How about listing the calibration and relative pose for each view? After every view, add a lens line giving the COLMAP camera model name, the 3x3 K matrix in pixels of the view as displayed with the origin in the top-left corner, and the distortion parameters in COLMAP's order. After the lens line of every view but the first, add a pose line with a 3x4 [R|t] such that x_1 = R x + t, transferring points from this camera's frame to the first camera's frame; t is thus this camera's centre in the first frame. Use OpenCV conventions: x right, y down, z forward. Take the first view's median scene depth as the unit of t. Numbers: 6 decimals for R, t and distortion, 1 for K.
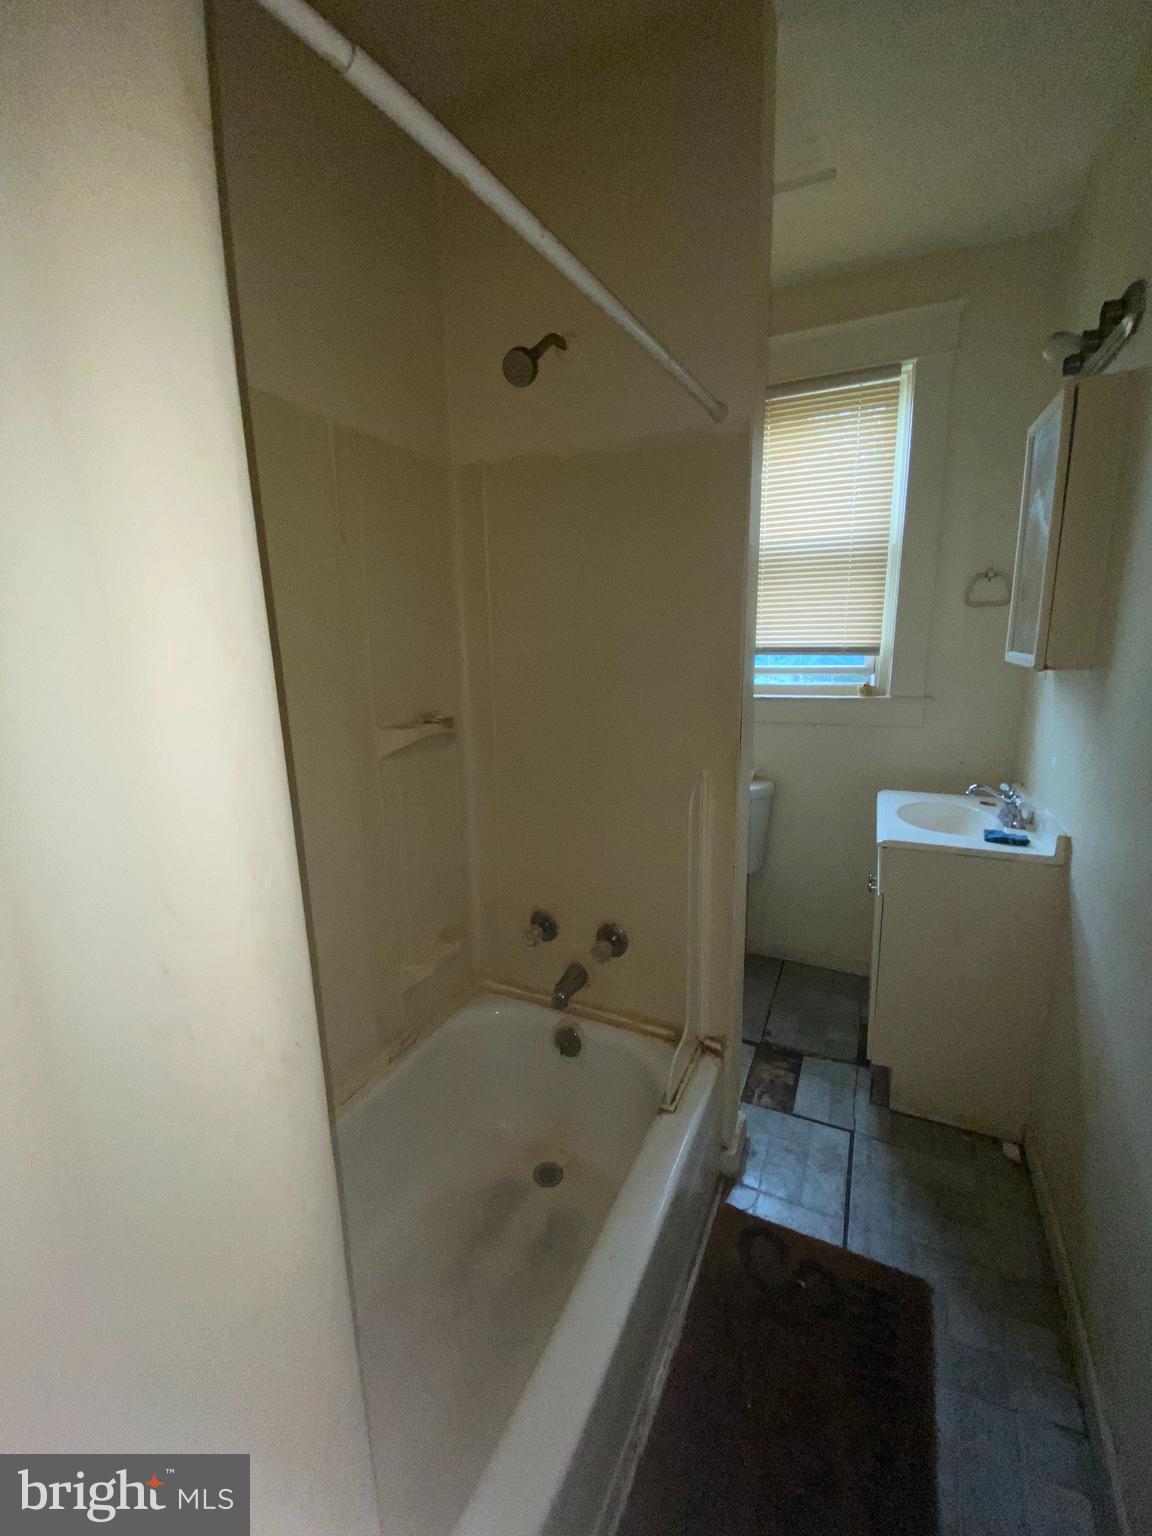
lens RADIAL K [[616.5, 0, 582.2], [0, 616.5, 761.8], [0, 0, 1]] dist [0.001849, -0.013093]
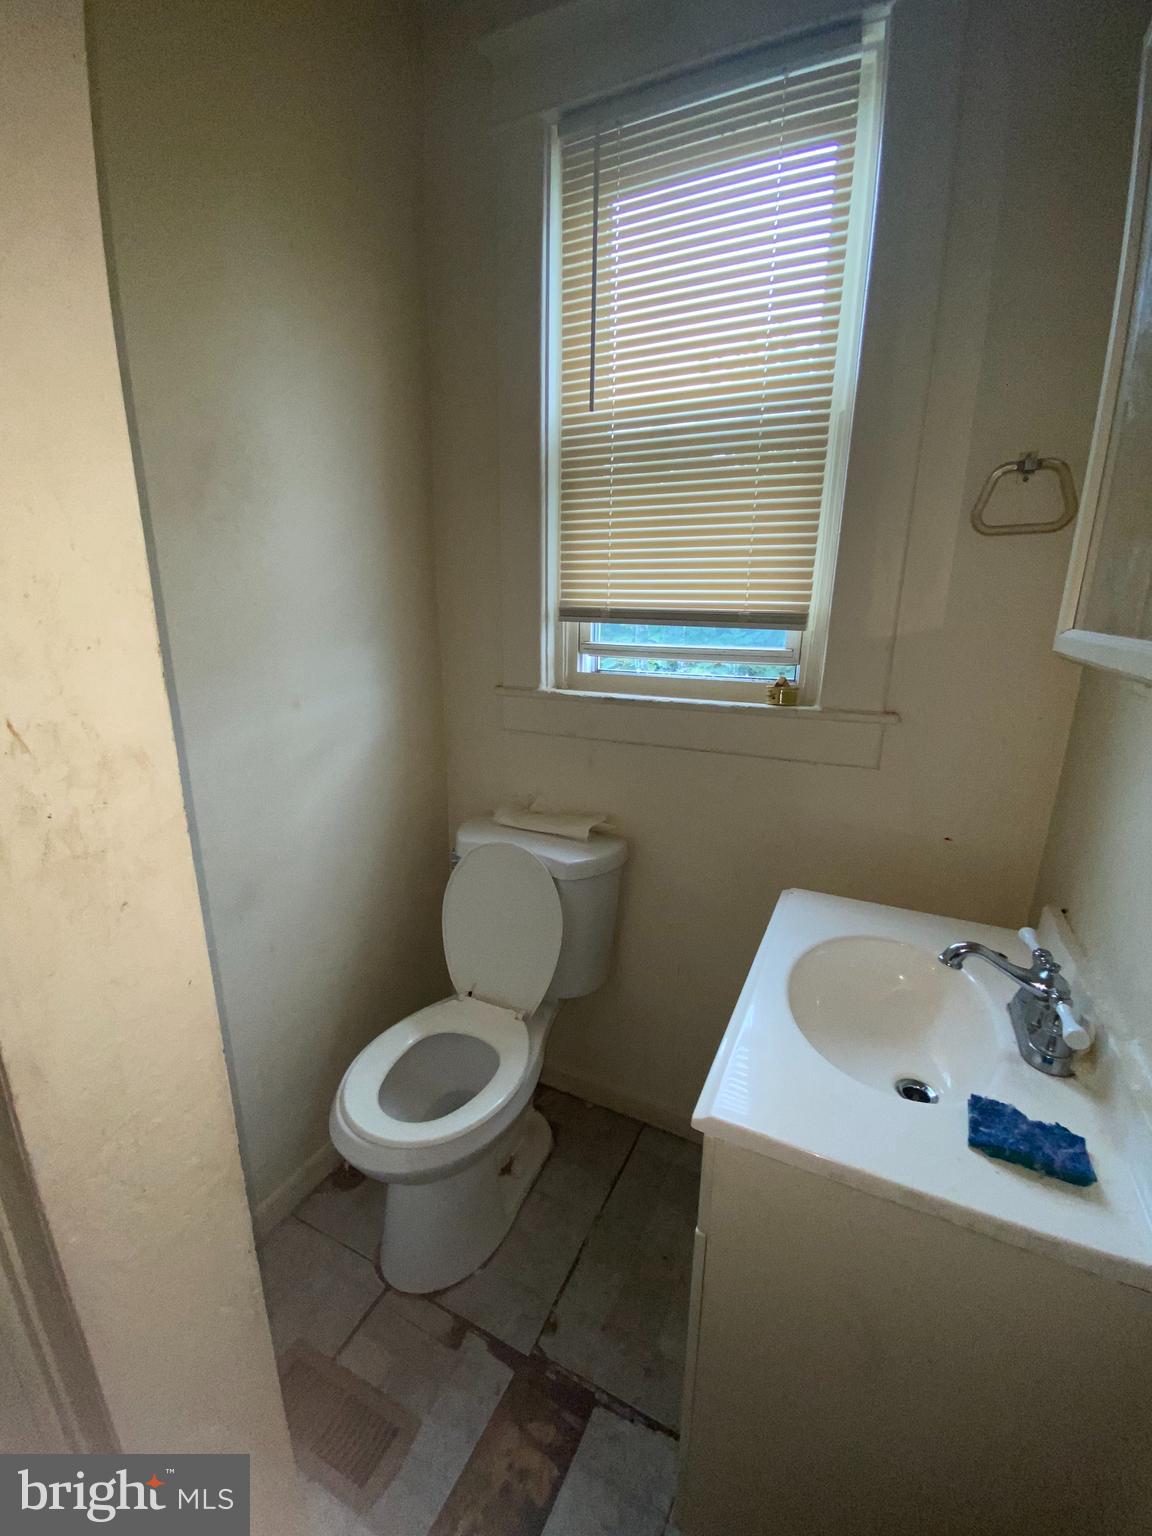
lens RADIAL K [[616.5, 0, 582.2], [0, 616.5, 761.8], [0, 0, 1]] dist [0.001849, -0.013093]
pose [[0.999341, 0.034419, -0.011538, 0.306597], [-0.033789, 0.998132, 0.050907, -0.081652], [0.013269, -0.050484, 0.998637, 0.472044]]
